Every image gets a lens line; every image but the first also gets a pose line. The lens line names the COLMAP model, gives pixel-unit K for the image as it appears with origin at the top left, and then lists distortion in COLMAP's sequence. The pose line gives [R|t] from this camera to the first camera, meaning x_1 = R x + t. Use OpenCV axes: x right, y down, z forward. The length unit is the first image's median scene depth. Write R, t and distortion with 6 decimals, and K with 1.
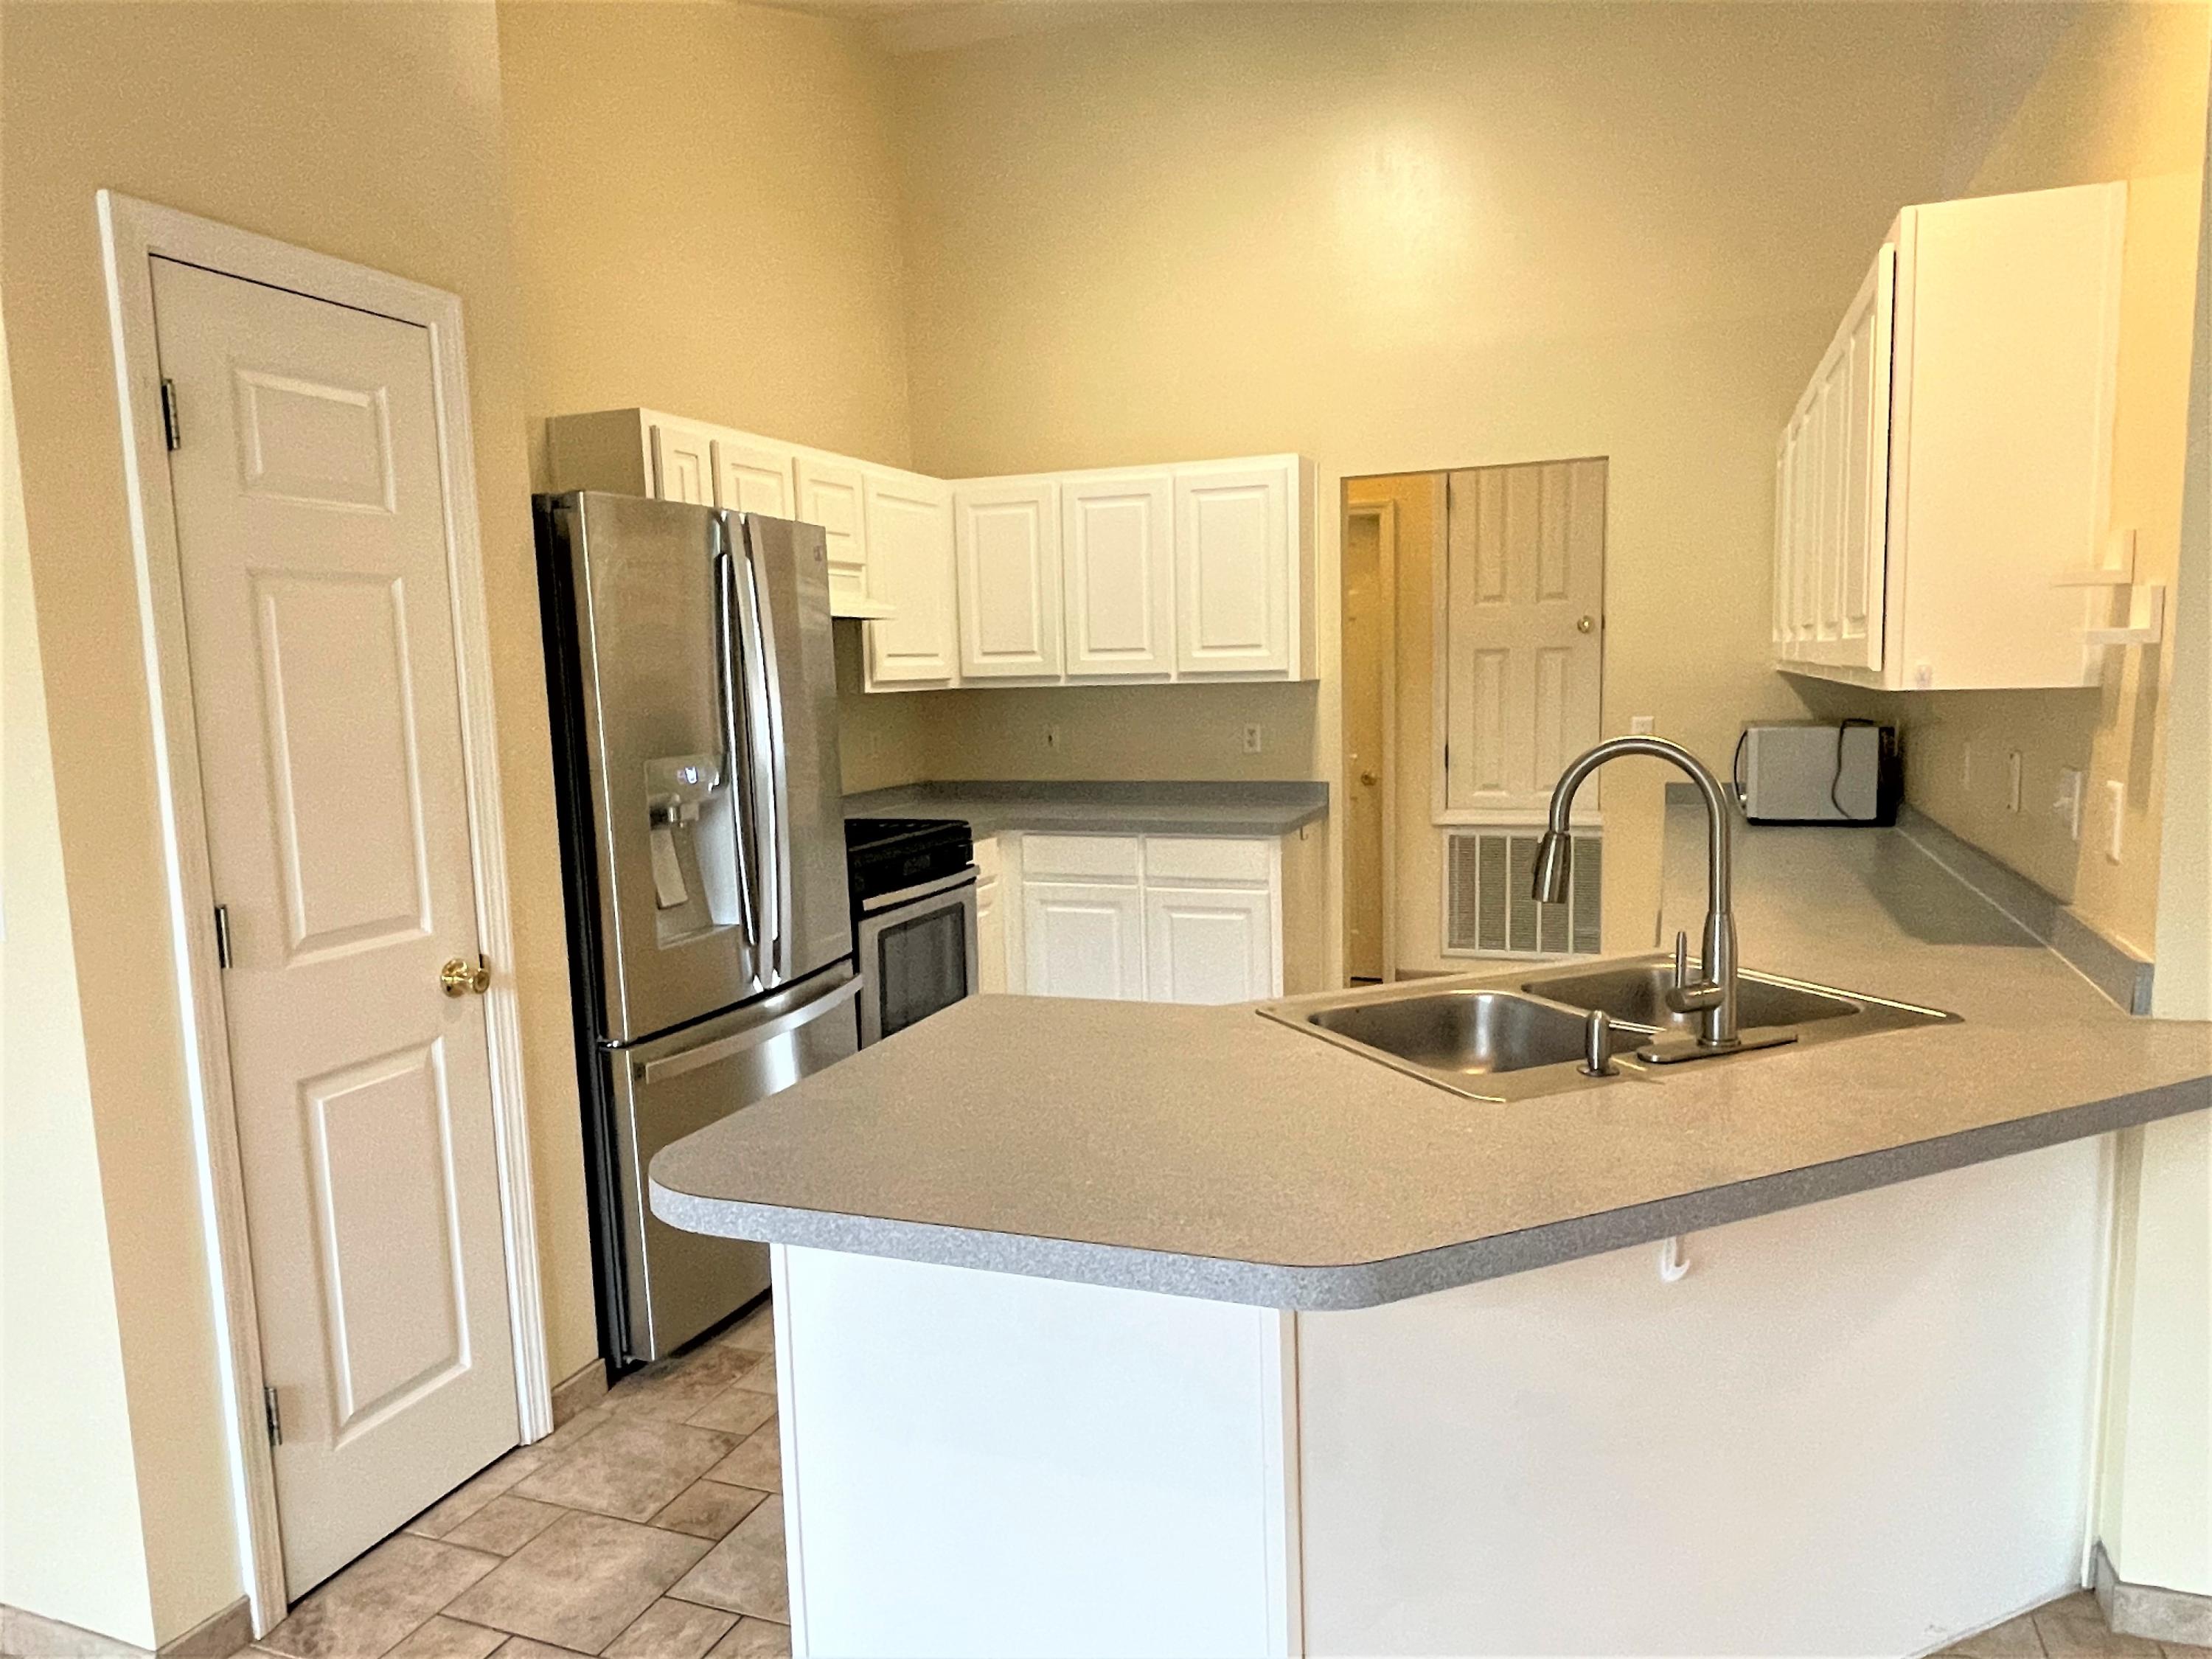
lens RADIAL K [[1461.9, 0, 1110.4], [0, 1461.9, 830.0], [0, 0, 1]] dist [0.002398, -0.009221]
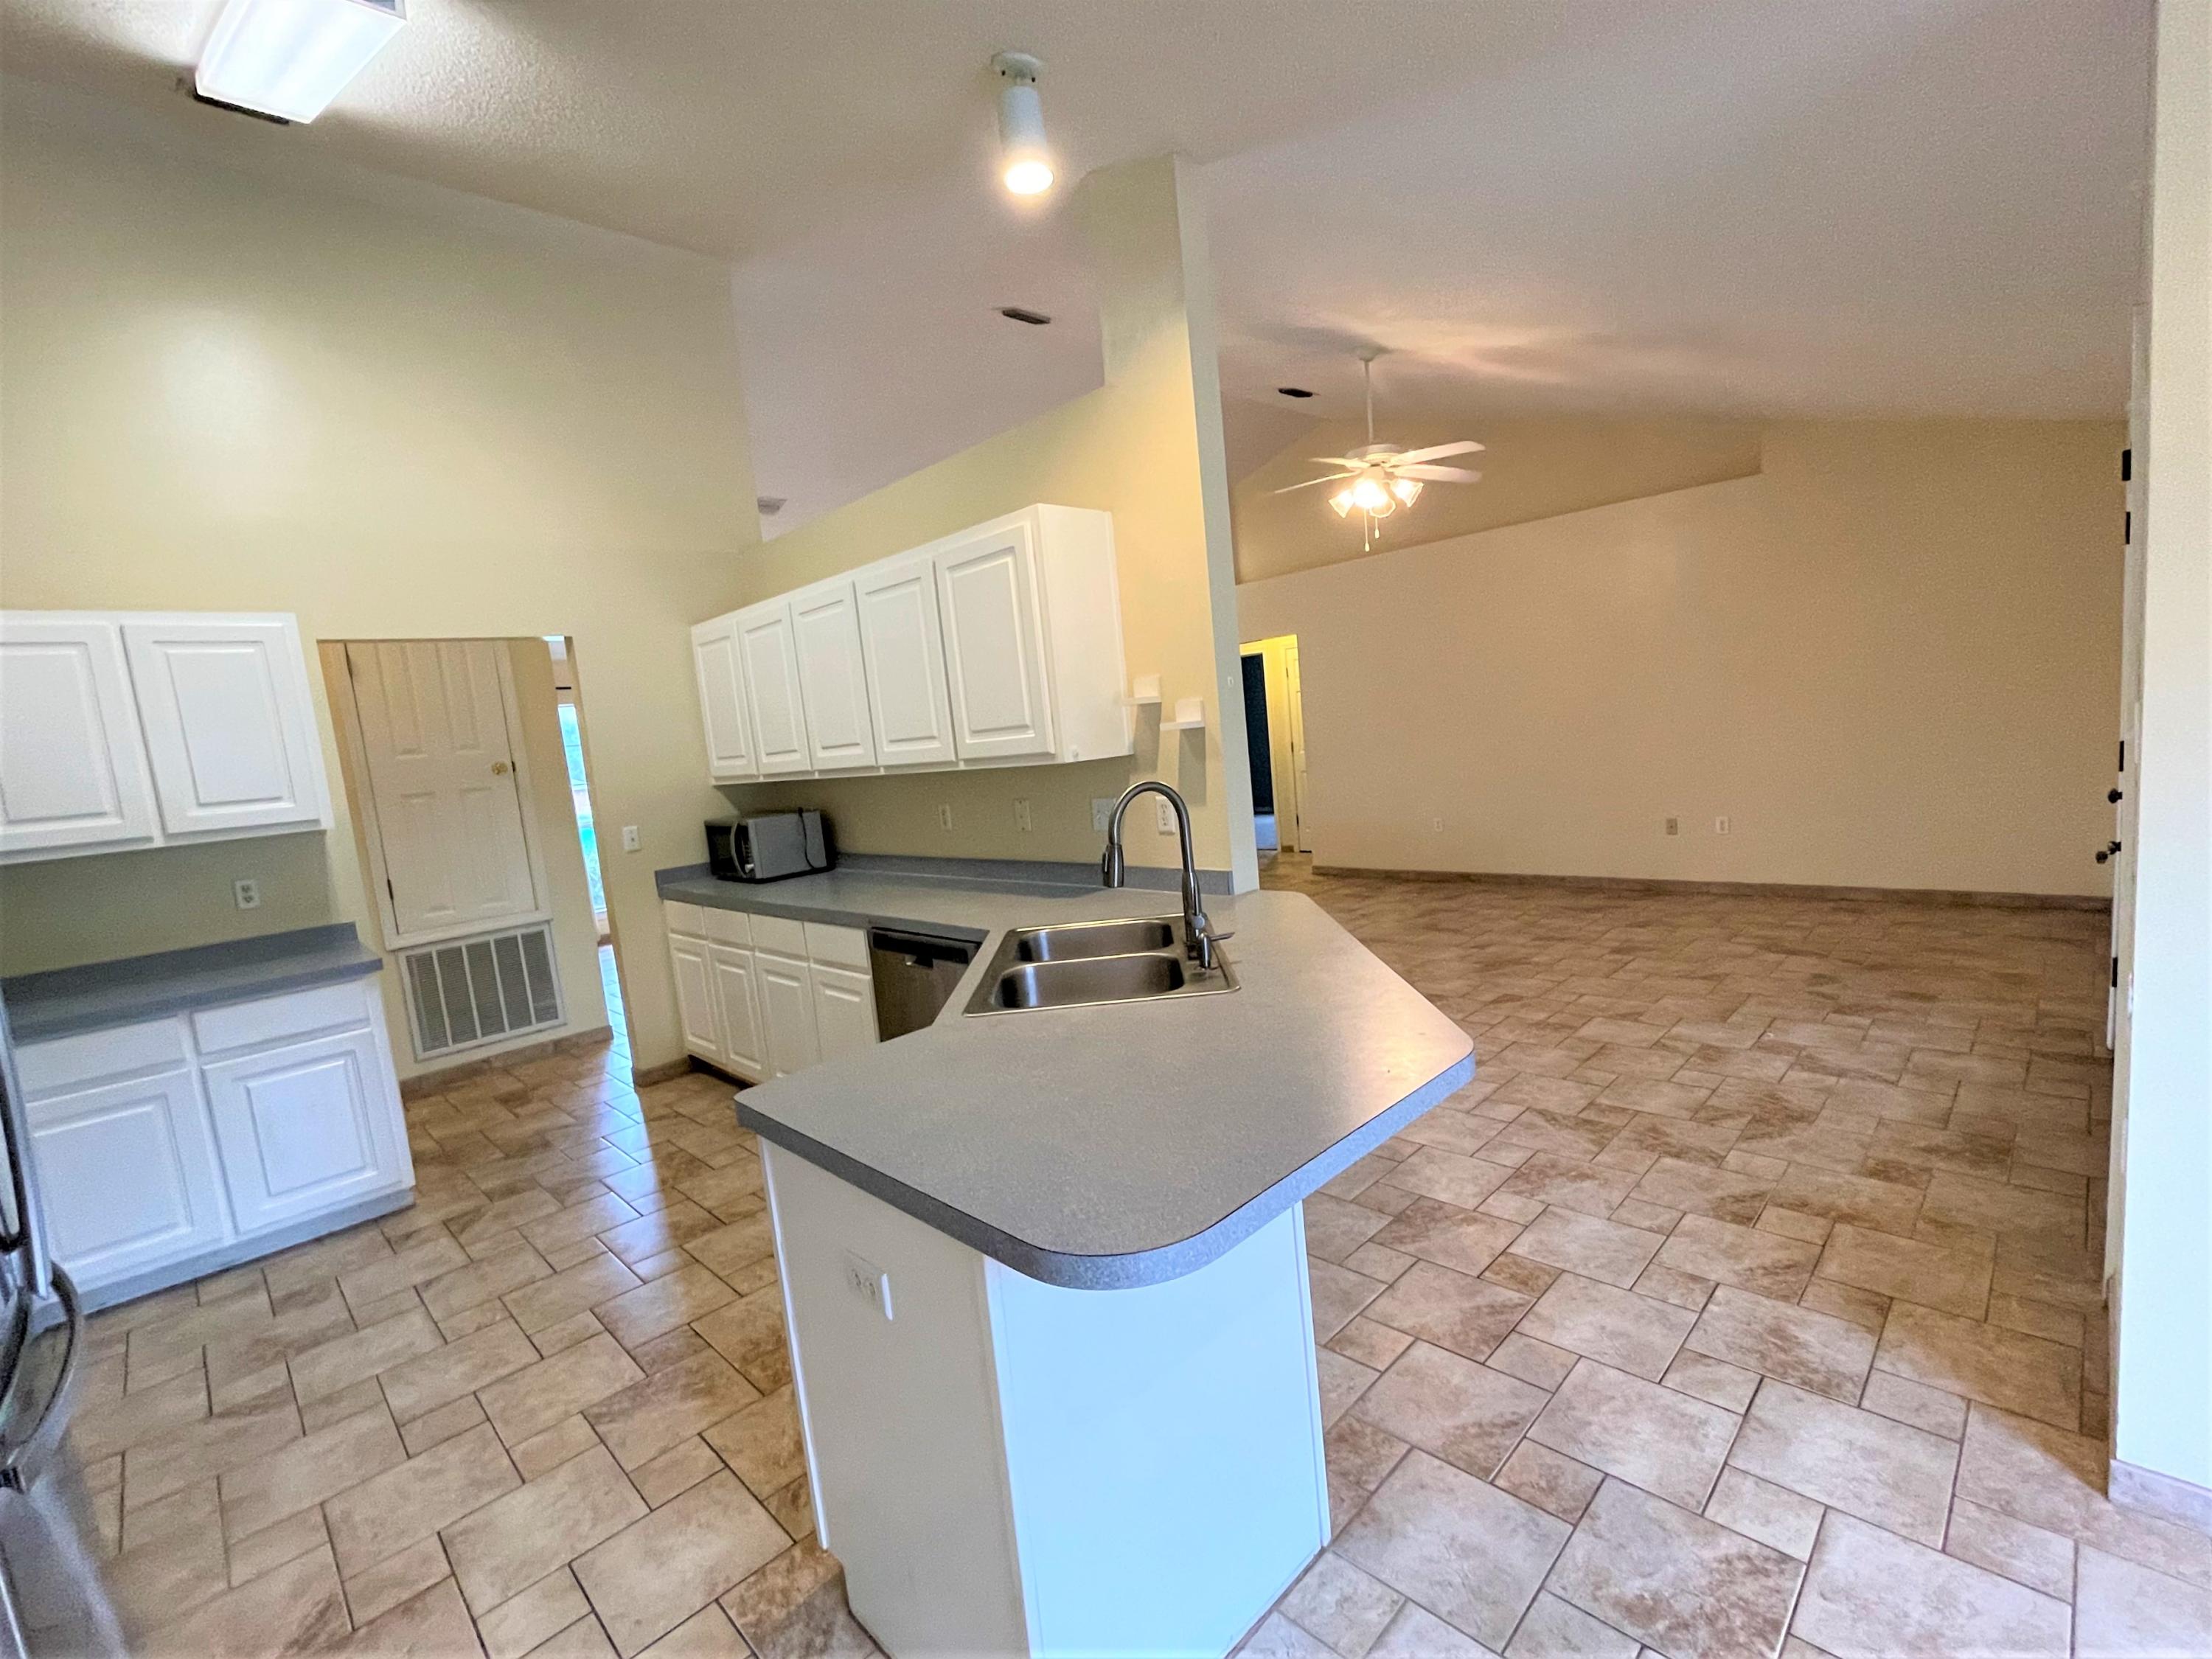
lens RADIAL K [[975.0, 0, 1098.5], [0, 975.0, 839.4], [0, 0, 1]] dist [-0.015490, -0.000772]
pose [[0.415000, -0.114929, 0.902533, -0.520243], [0.185826, 0.981785, 0.039575, -0.037216], [-0.890642, 0.151290, 0.428798, 0.423270]]
